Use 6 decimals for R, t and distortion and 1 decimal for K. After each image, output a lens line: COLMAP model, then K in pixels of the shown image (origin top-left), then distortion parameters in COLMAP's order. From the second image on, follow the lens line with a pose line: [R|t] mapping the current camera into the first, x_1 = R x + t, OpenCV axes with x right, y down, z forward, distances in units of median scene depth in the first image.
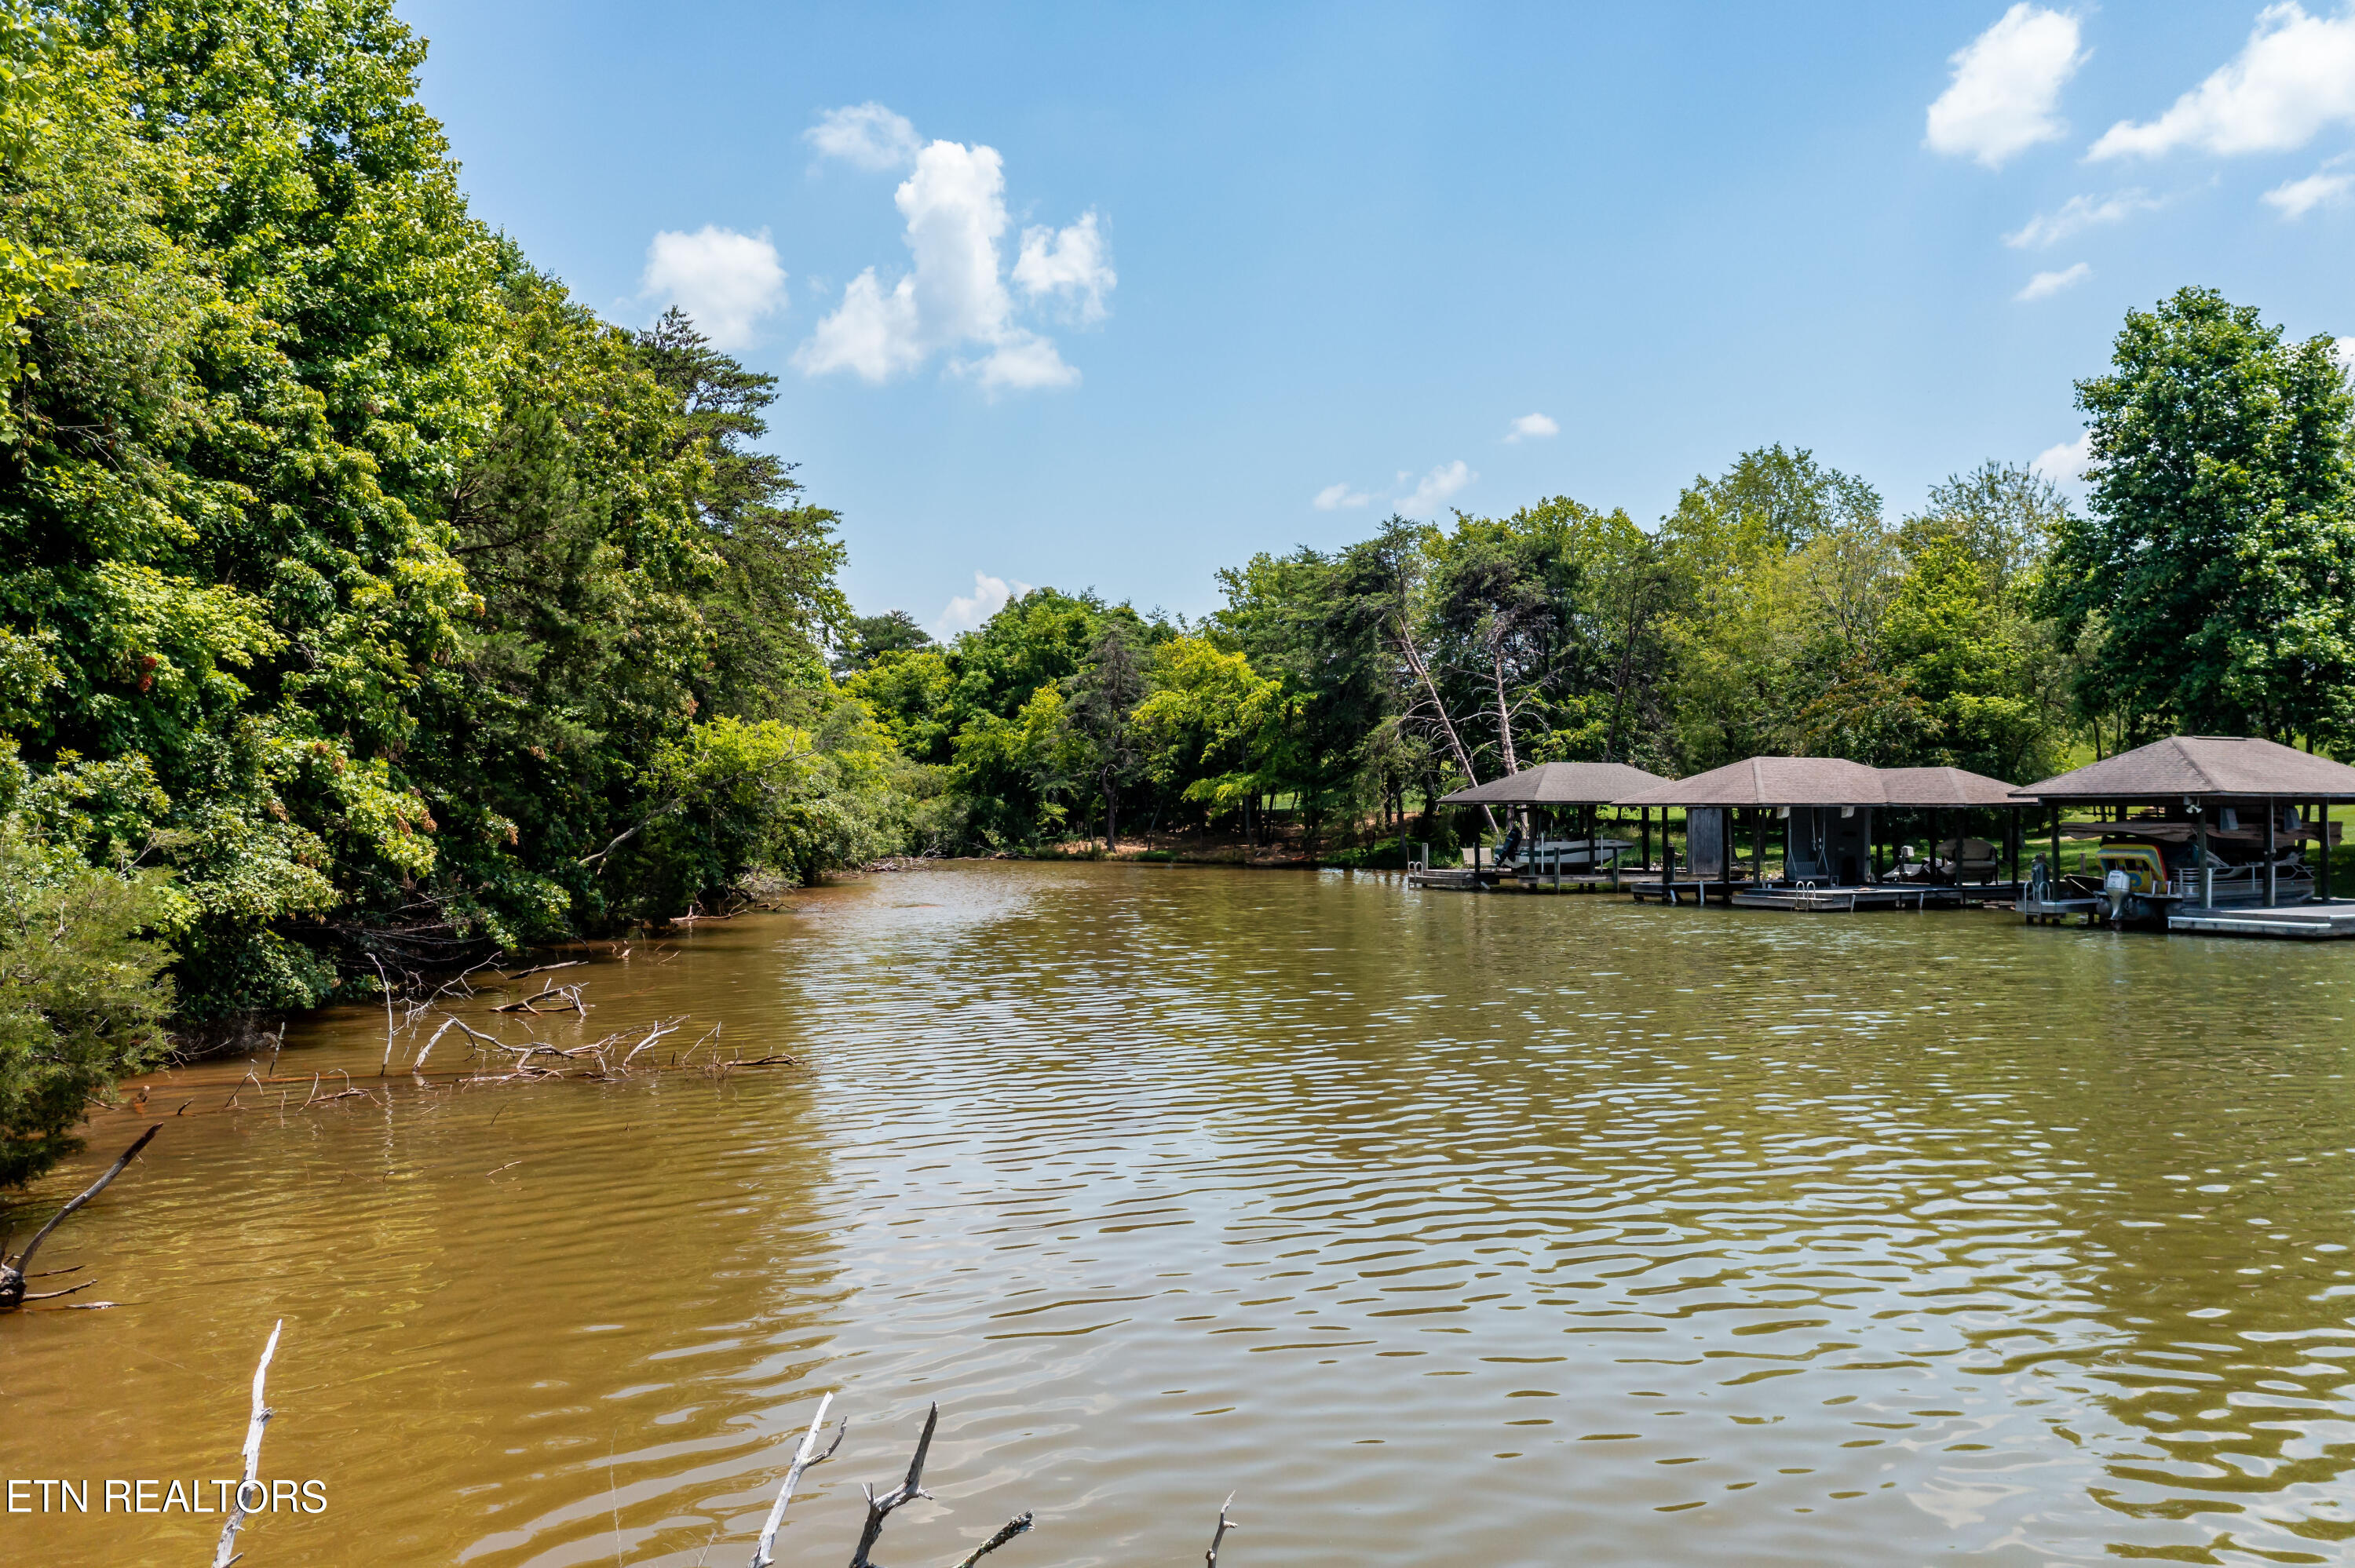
lens RADIAL K [[1887.5, 0, 1168.8], [0, 1887.5, 781.7], [0, 0, 1]] dist [0.004984, 0.007885]
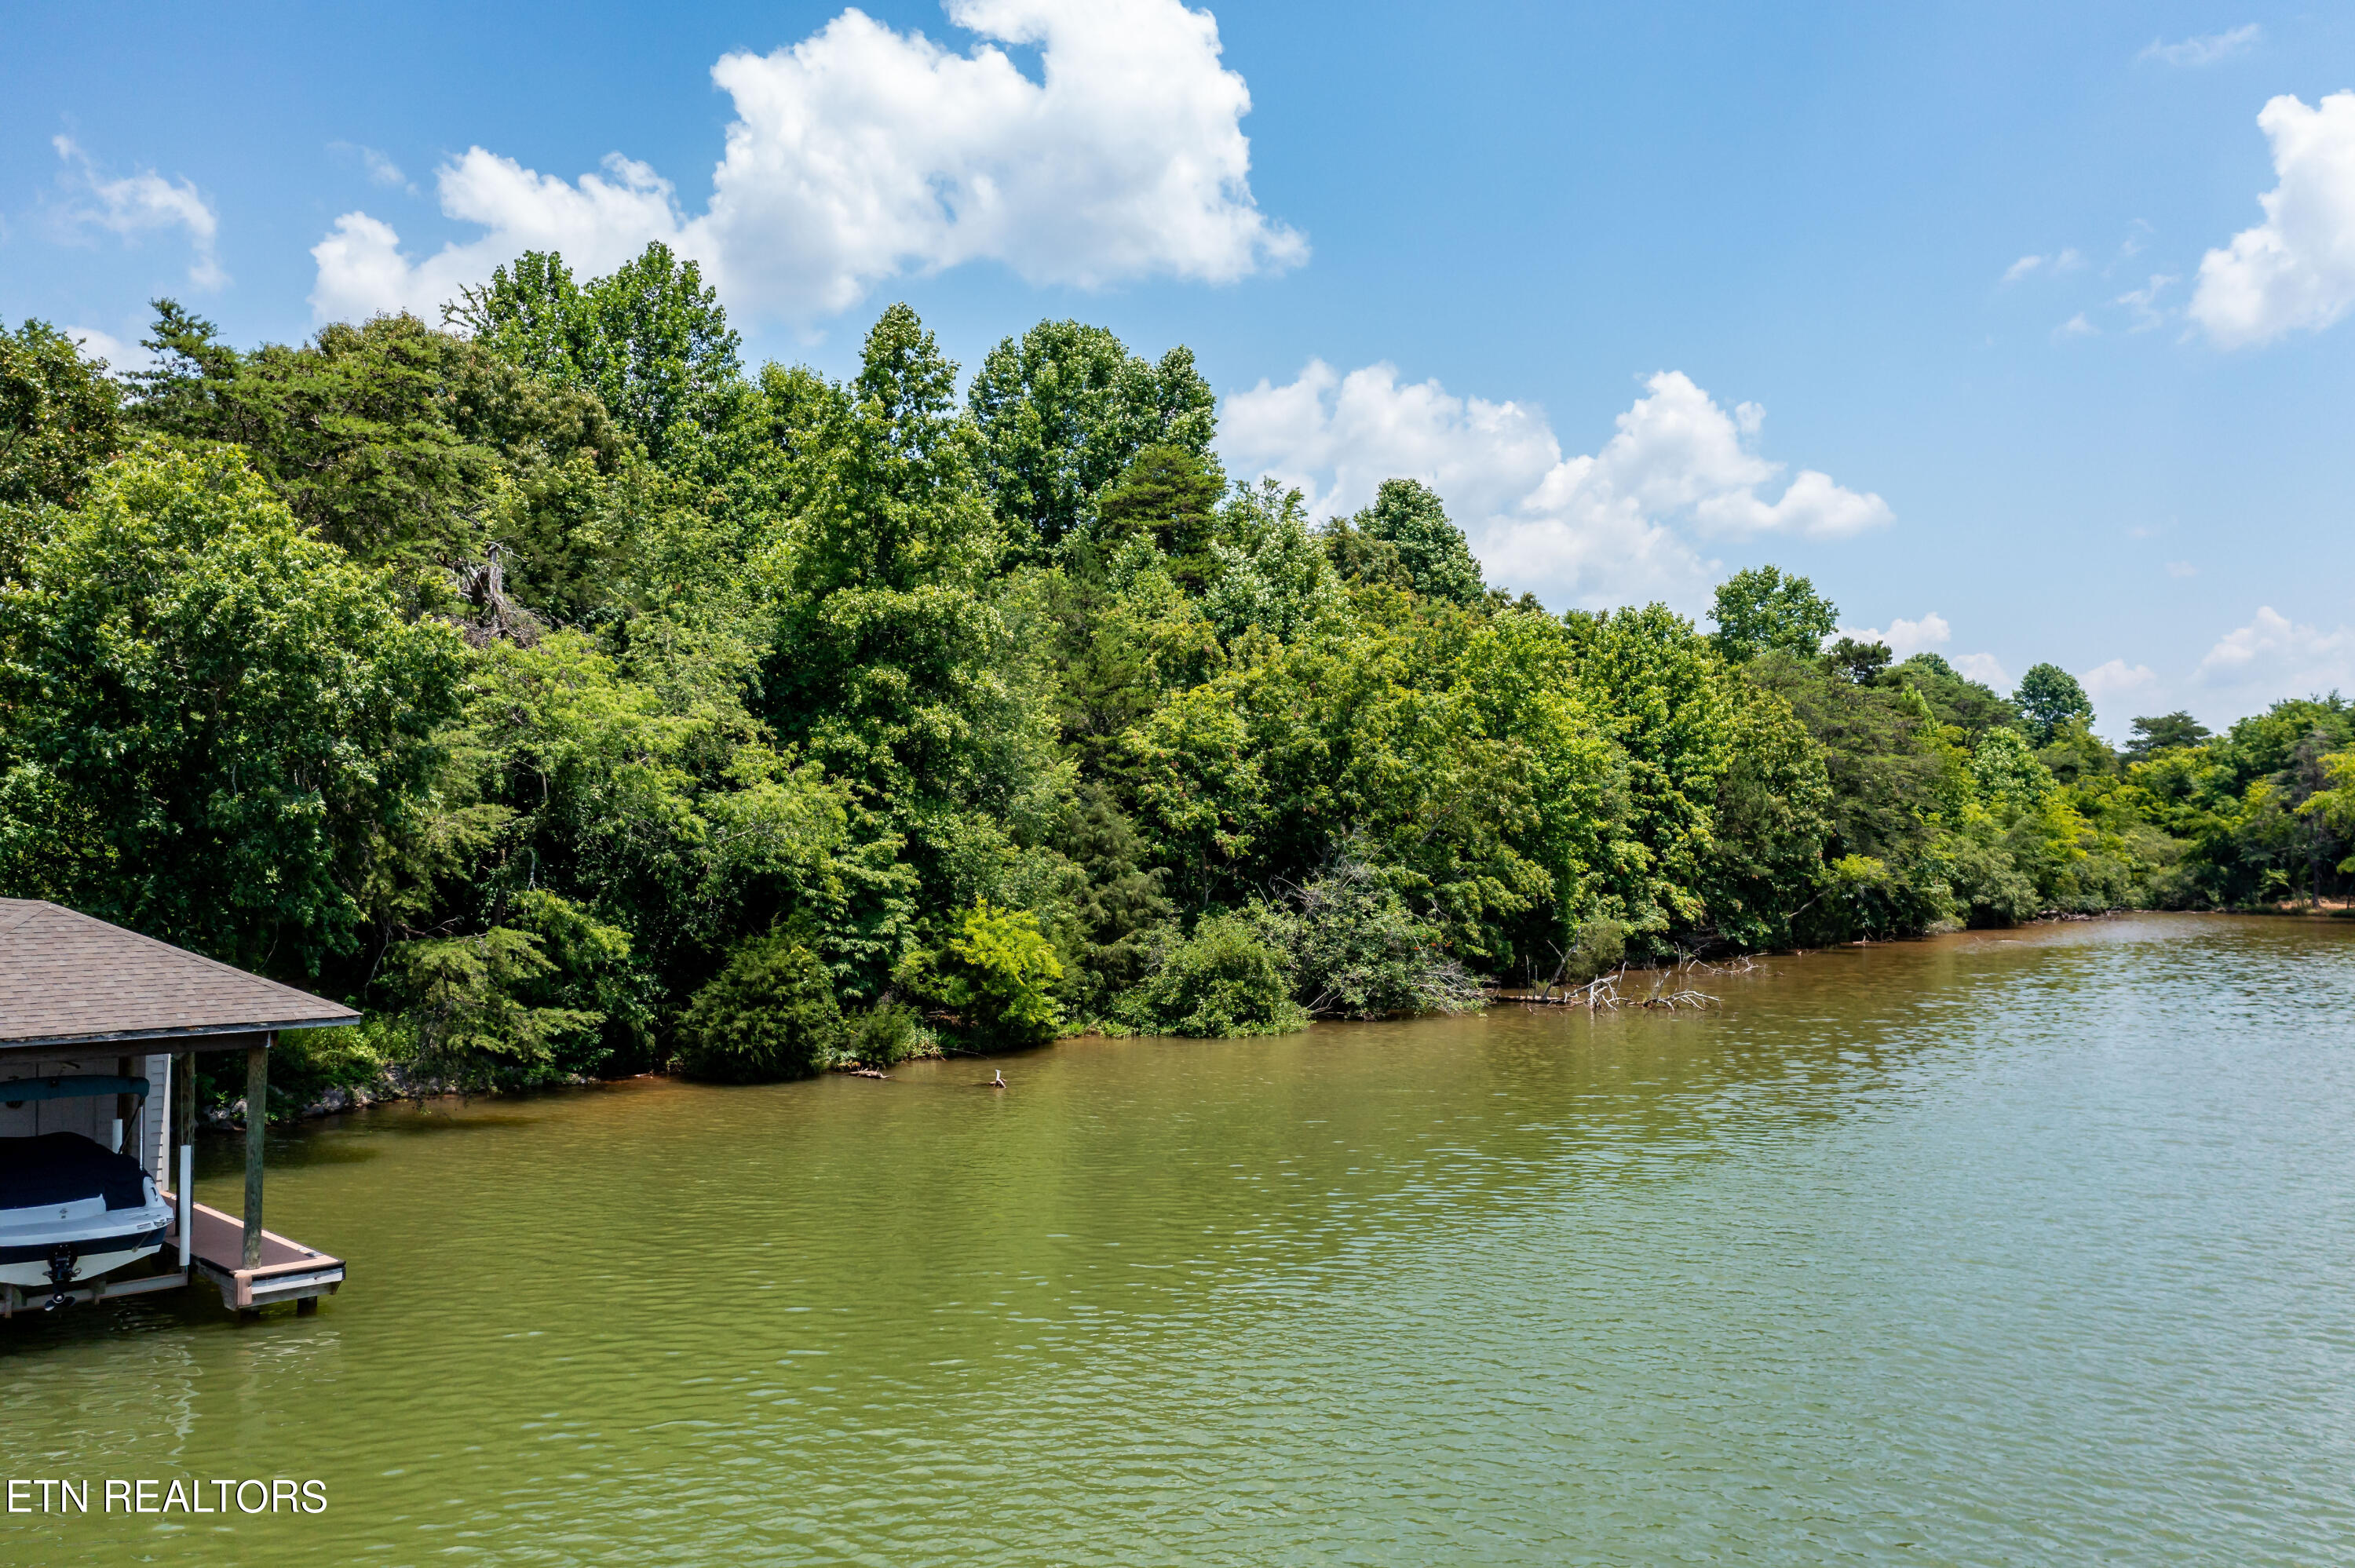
lens RADIAL K [[1880.1, 0, 1174.5], [0, 1880.1, 781.2], [0, 0, 1]] dist [-0.000372, 0.014286]
pose [[0.734165, -0.031844, -0.678224, 0.782350], [0.017888, 0.999460, -0.027563, -0.080833], [0.678736, 0.008104, 0.734338, -1.366252]]
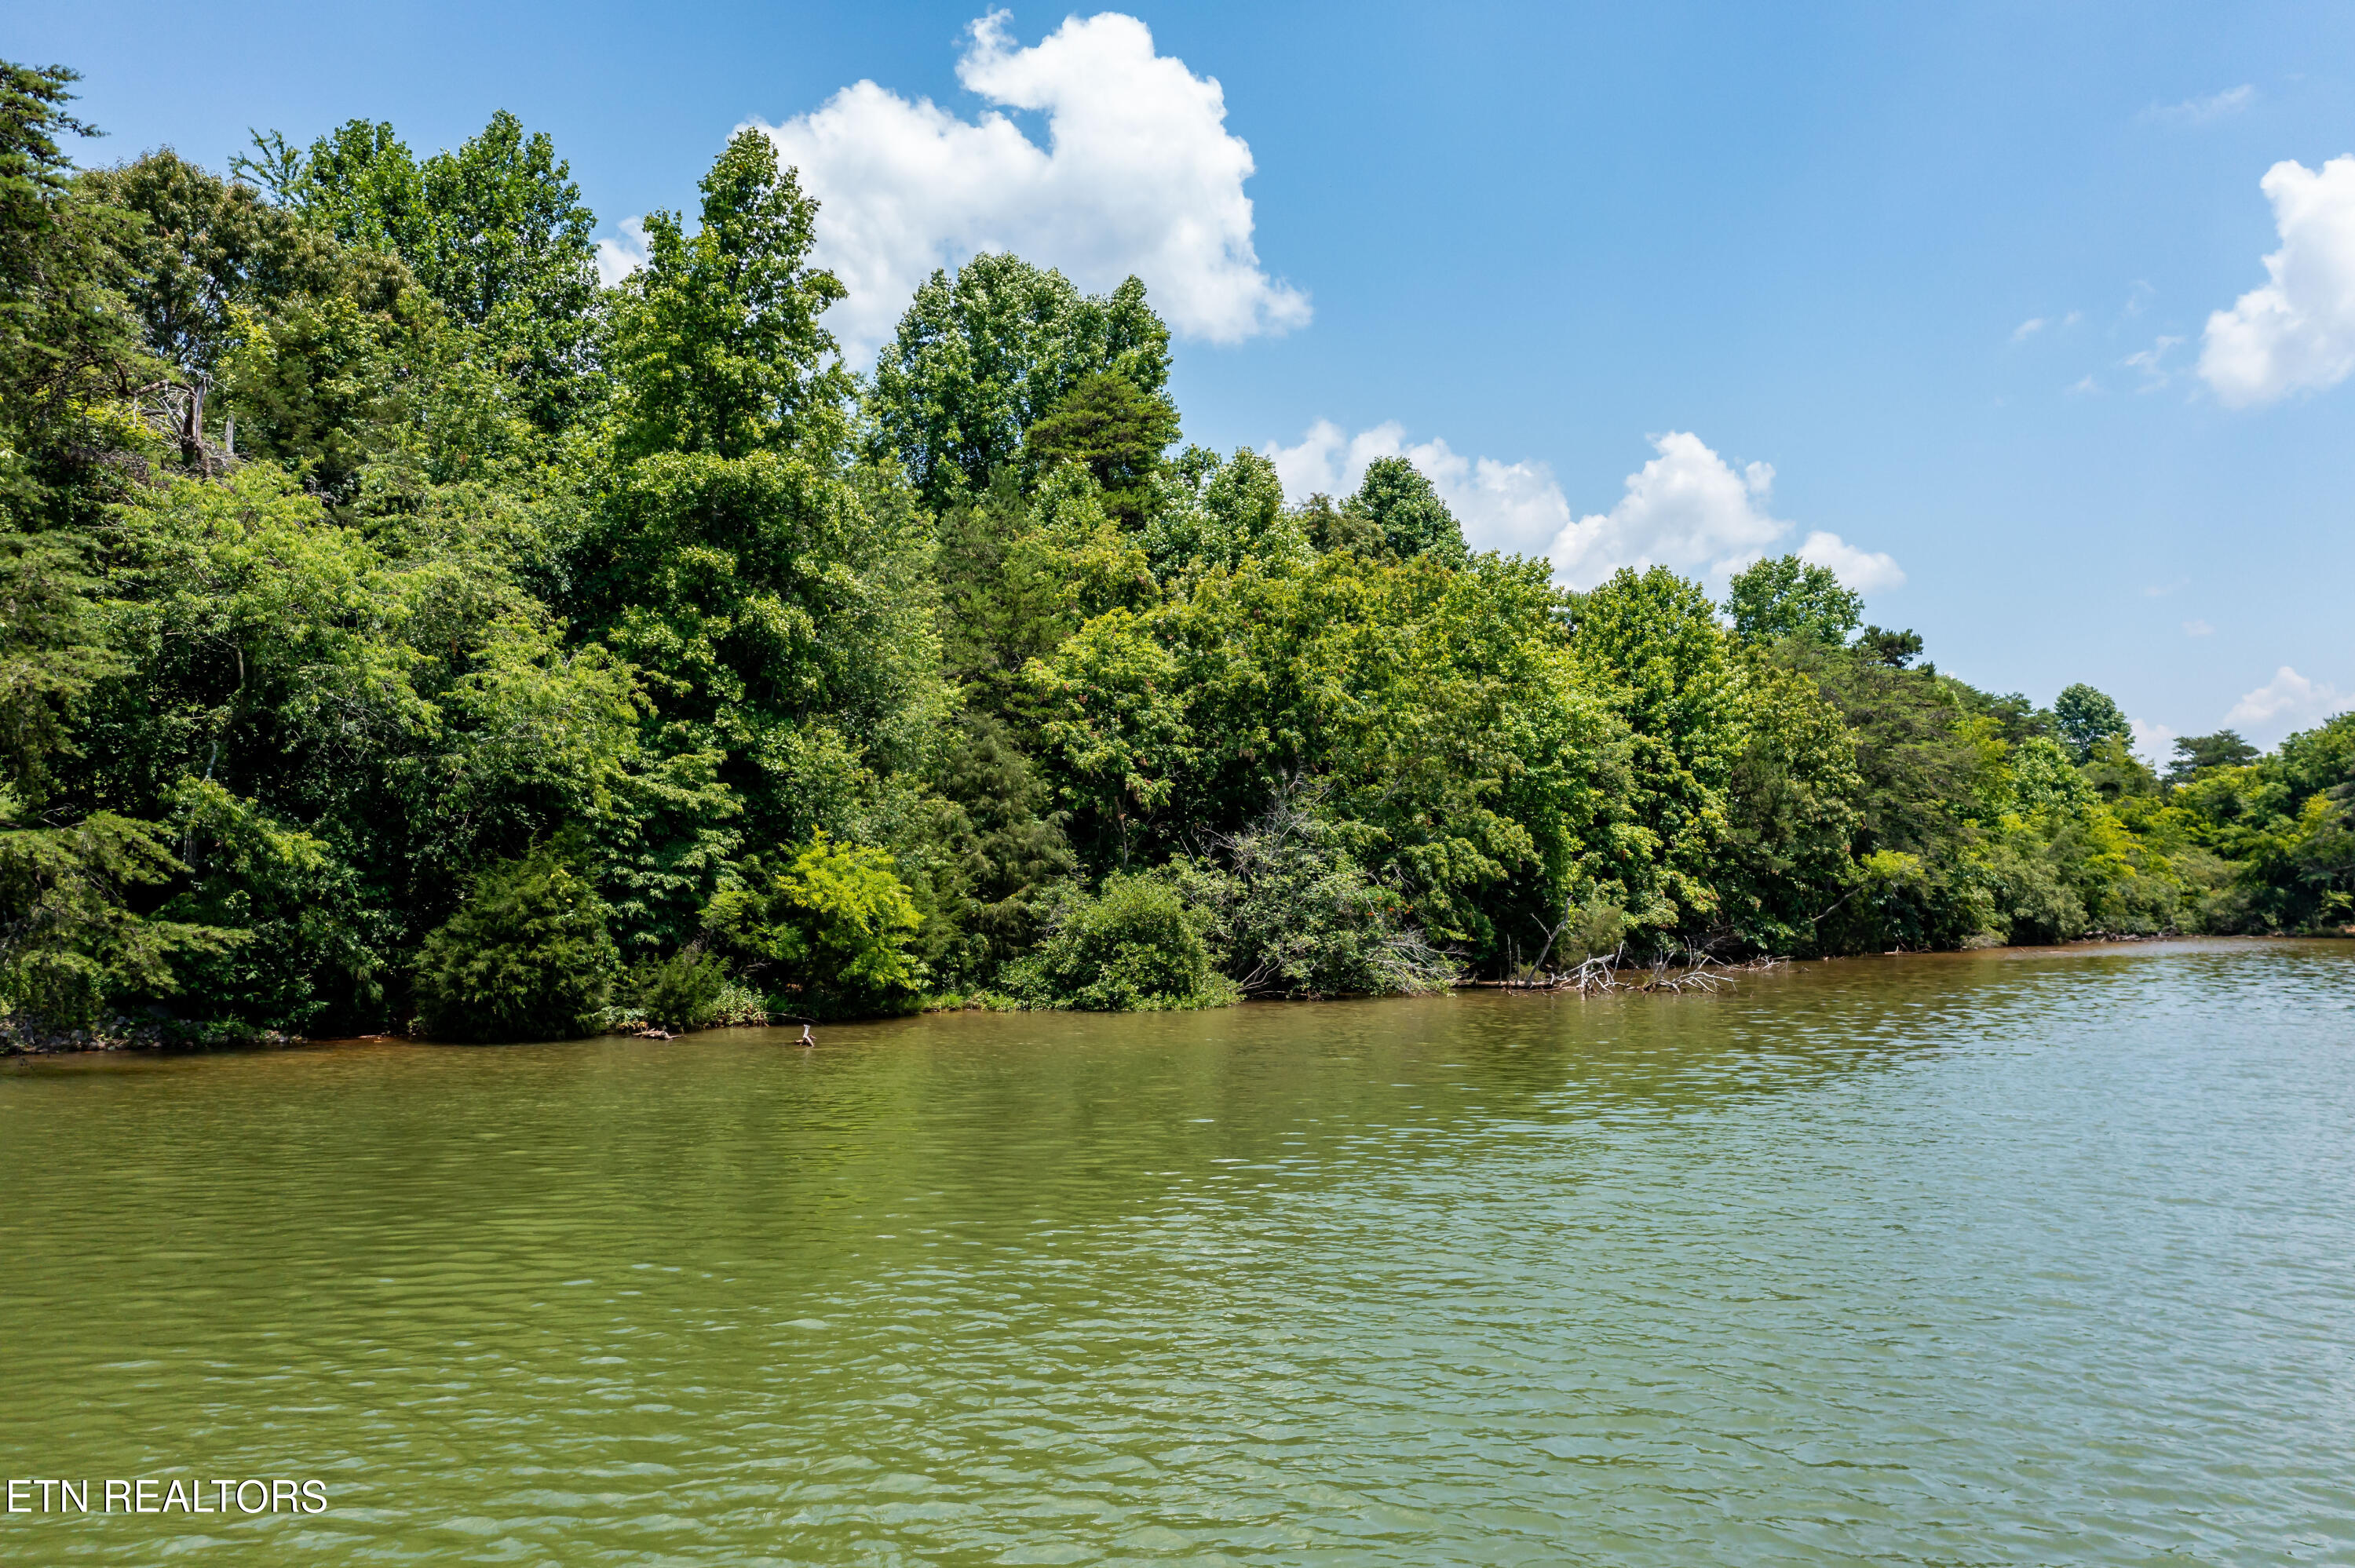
lens RADIAL K [[1892.6, 0, 1183.0], [0, 1892.6, 763.5], [0, 0, 1]] dist [0.004600, -0.000653]
pose [[0.731601, -0.056110, -0.679420, 0.676265], [0.015023, 0.997692, -0.066217, -0.003213], [0.681568, 0.038238, 0.730755, -1.146247]]
